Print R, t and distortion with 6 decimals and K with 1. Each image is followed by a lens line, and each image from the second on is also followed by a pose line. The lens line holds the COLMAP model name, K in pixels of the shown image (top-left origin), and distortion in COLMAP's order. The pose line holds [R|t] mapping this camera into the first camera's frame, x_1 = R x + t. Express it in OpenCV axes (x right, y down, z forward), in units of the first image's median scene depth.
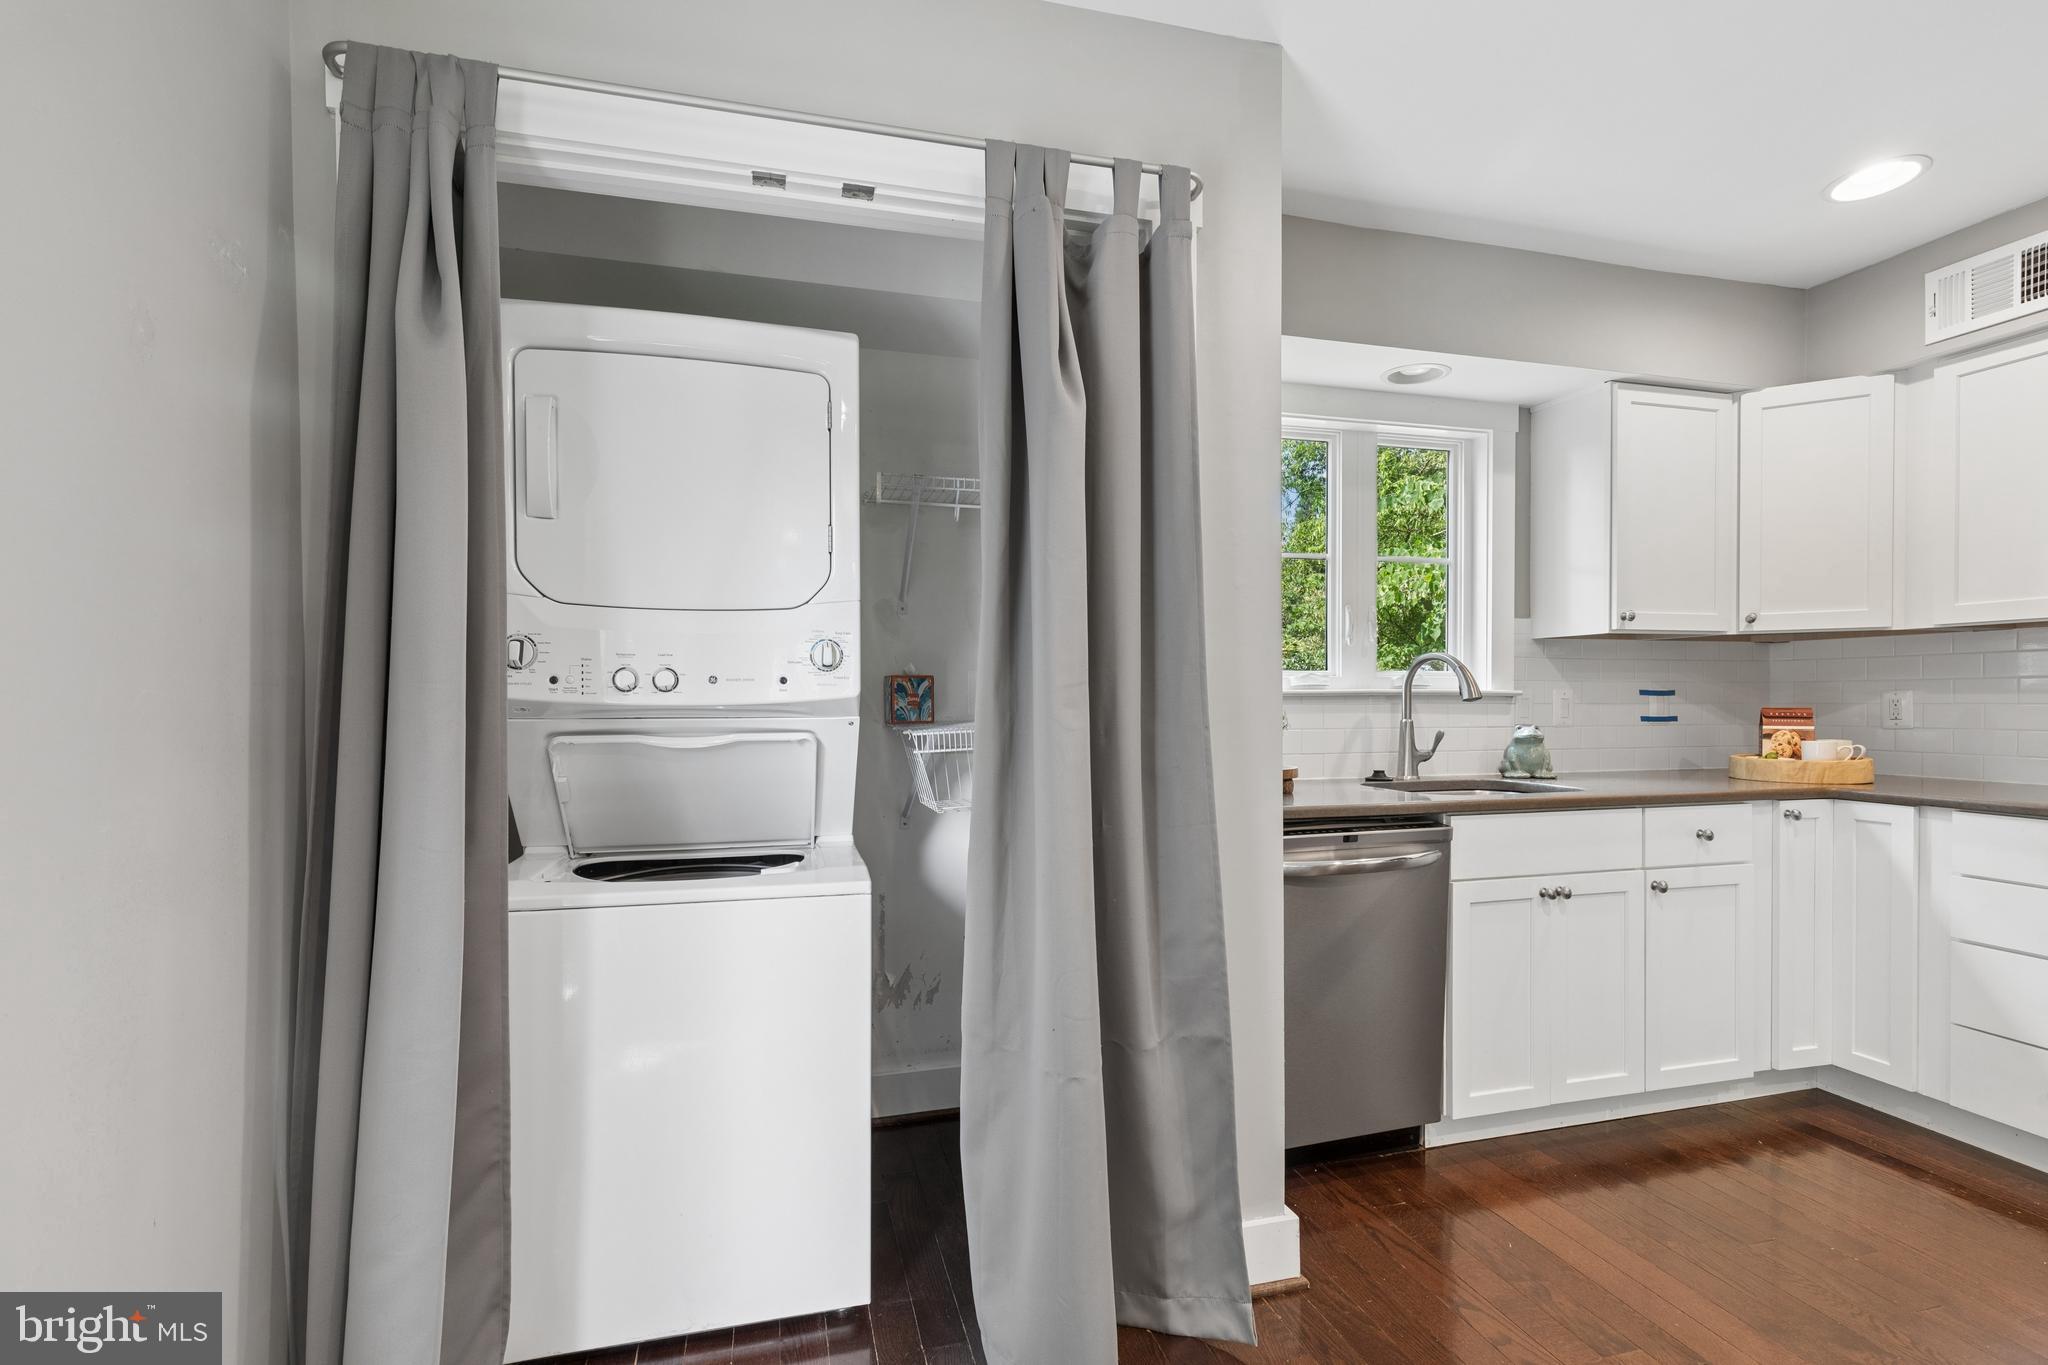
lens RADIAL K [[926.2, 0, 1028.0], [0, 926.2, 712.1], [0, 0, 1]] dist [0.011309, -0.003871]
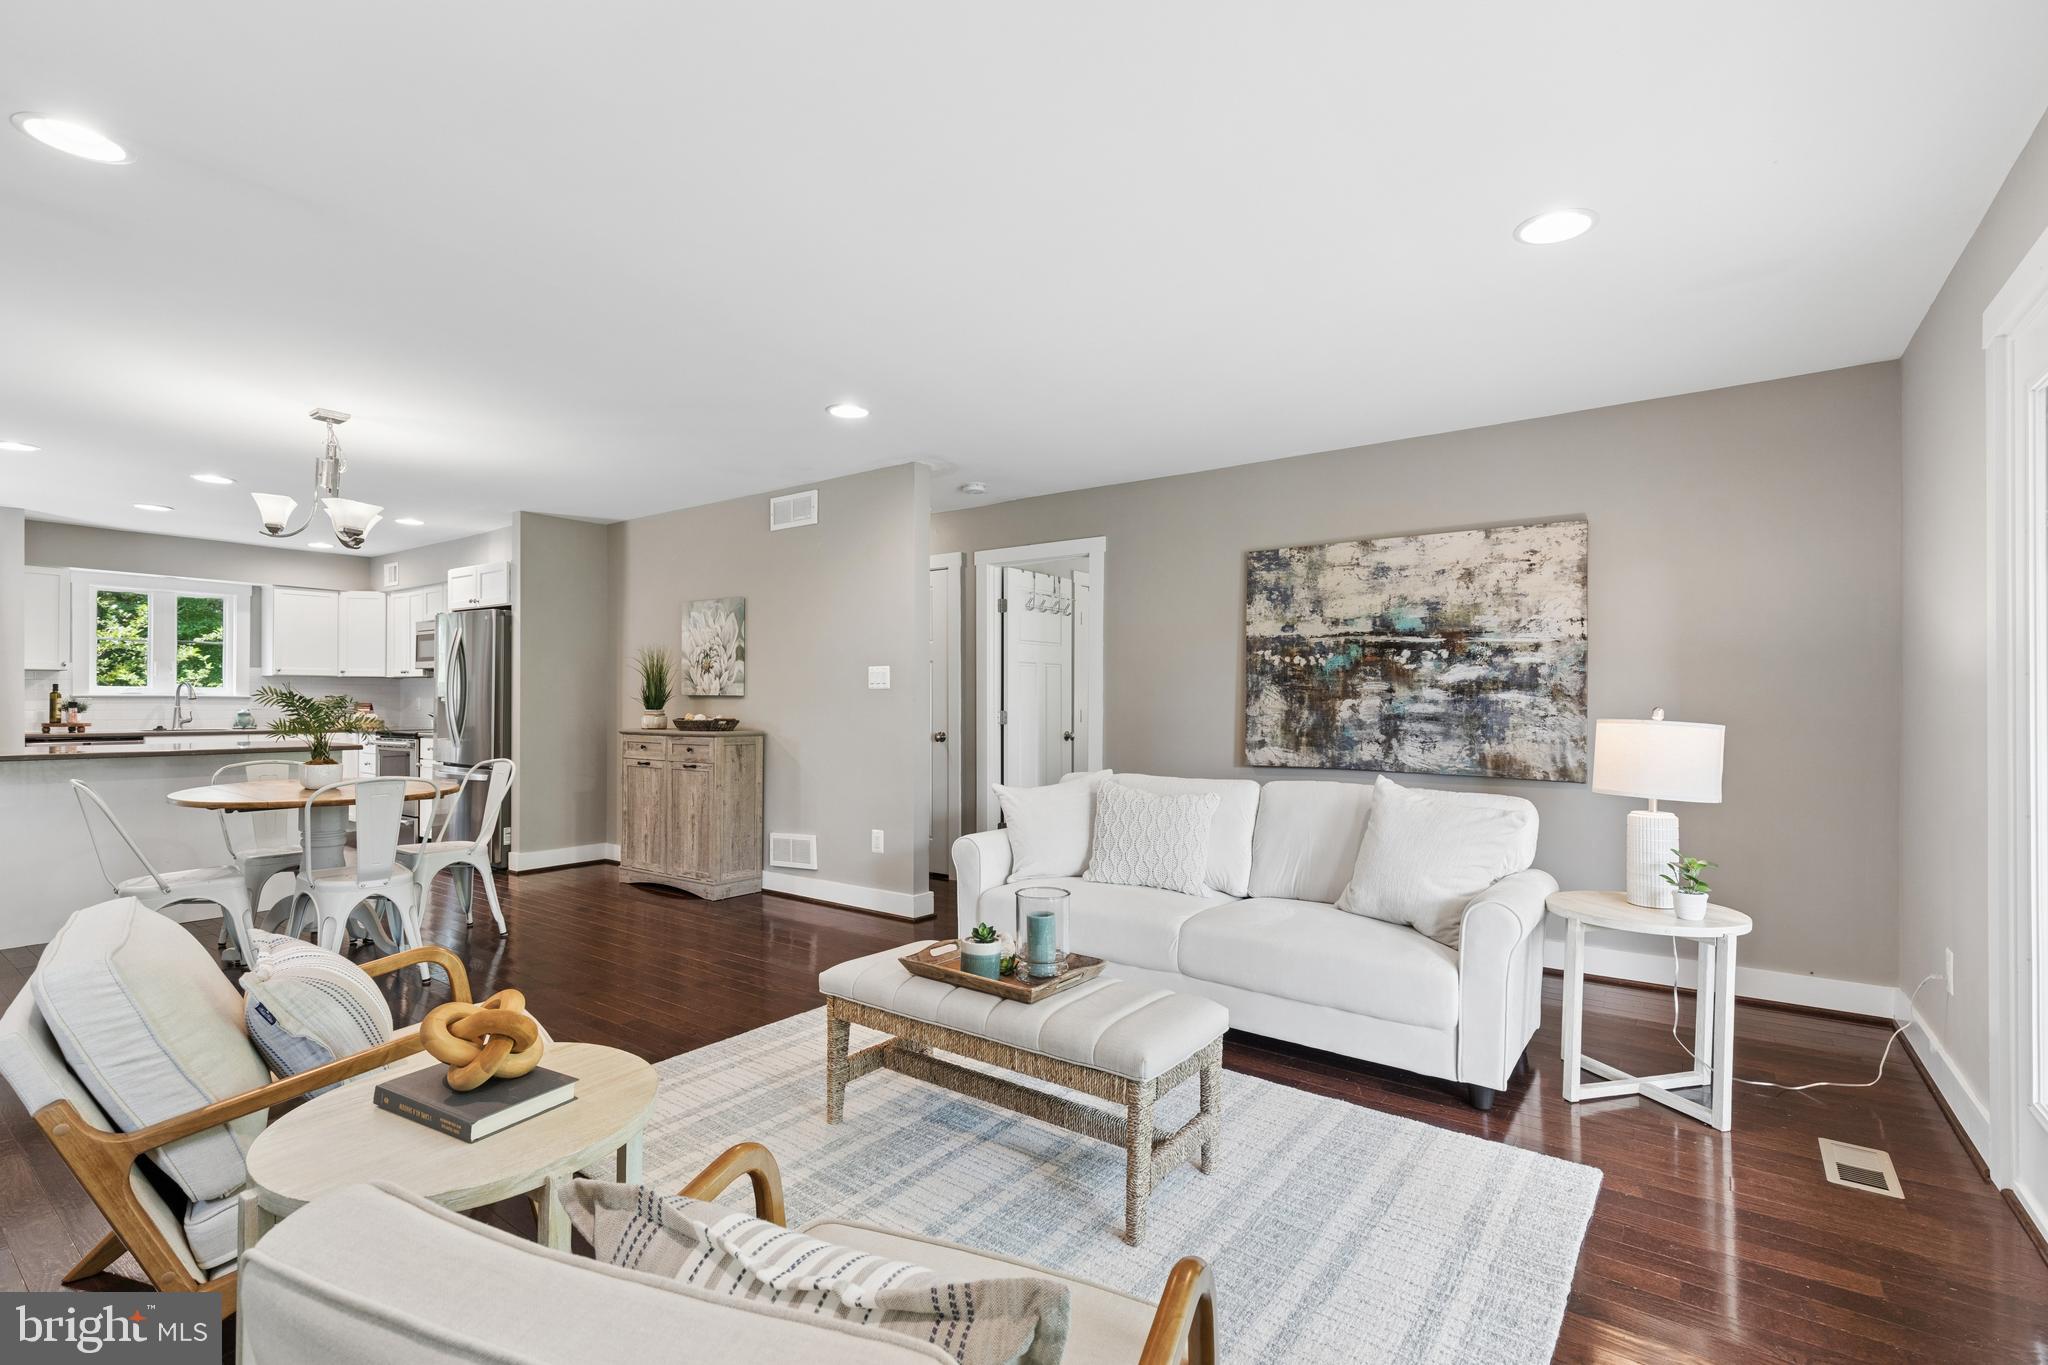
lens RADIAL K [[926.2, 0, 1029.9], [0, 926.2, 700.5], [0, 0, 1]] dist [0.011309, -0.003871]
pose [[0.785601, 0.009179, 0.618666, 0.705303], [0.000761, 0.999875, -0.015801, 0.036055], [-0.618733, 0.012884, 0.785496, -2.663209]]
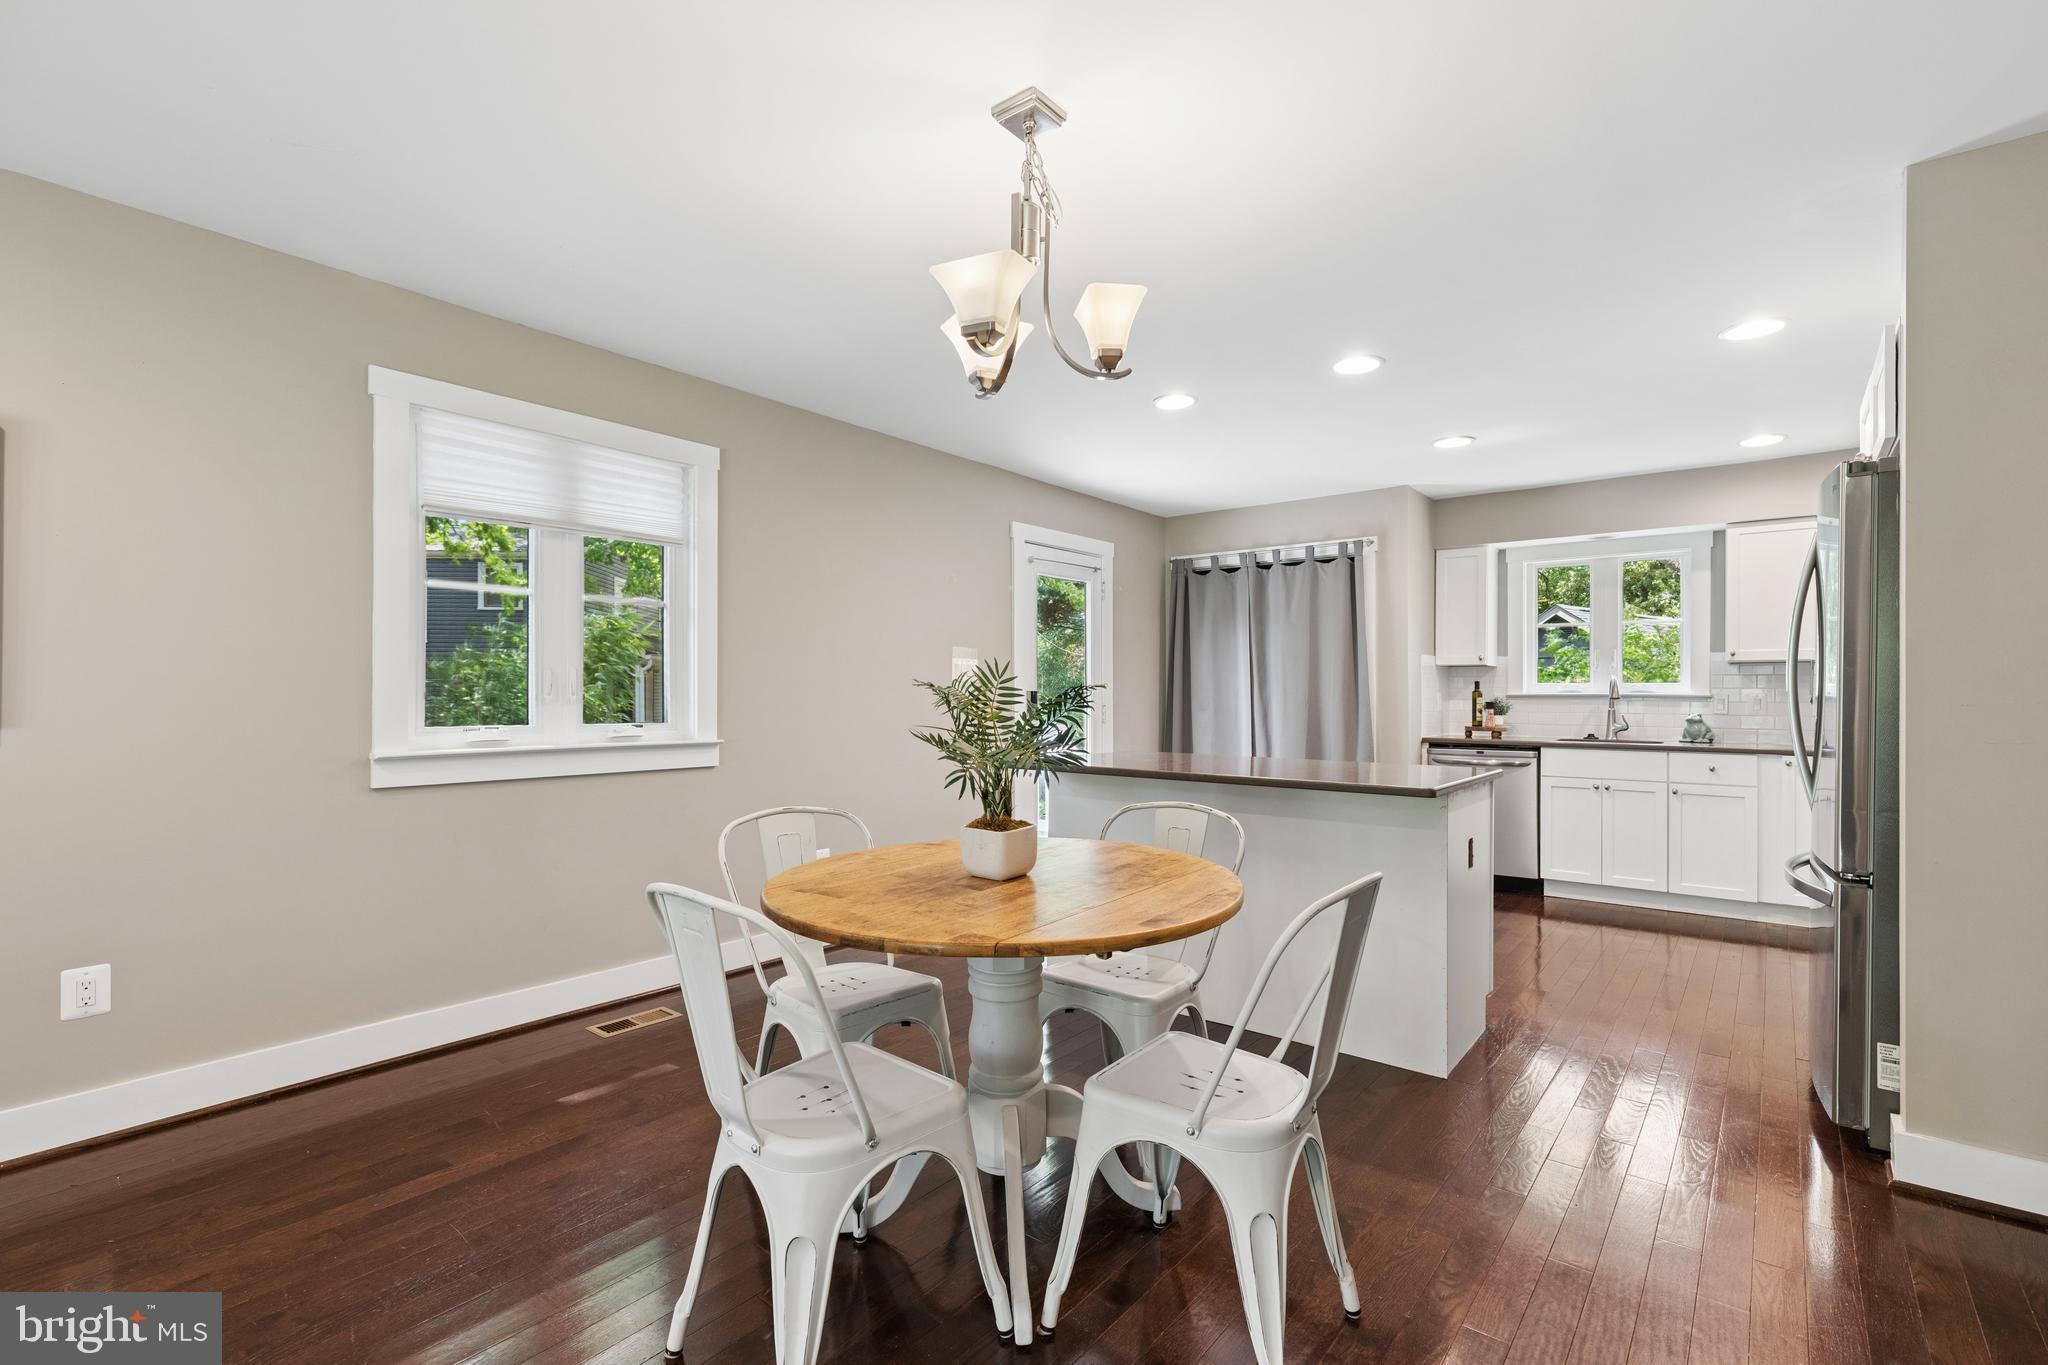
lens RADIAL K [[926.2, 0, 1025.1], [0, 926.2, 692.0], [0, 0, 1]] dist [0.011309, -0.003871]
pose [[0.584162, 0.002662, -0.811633, 1.342691], [-0.017626, 0.999800, -0.009407, 0.013962], [0.811446, 0.019801, 0.584092, -1.201111]]
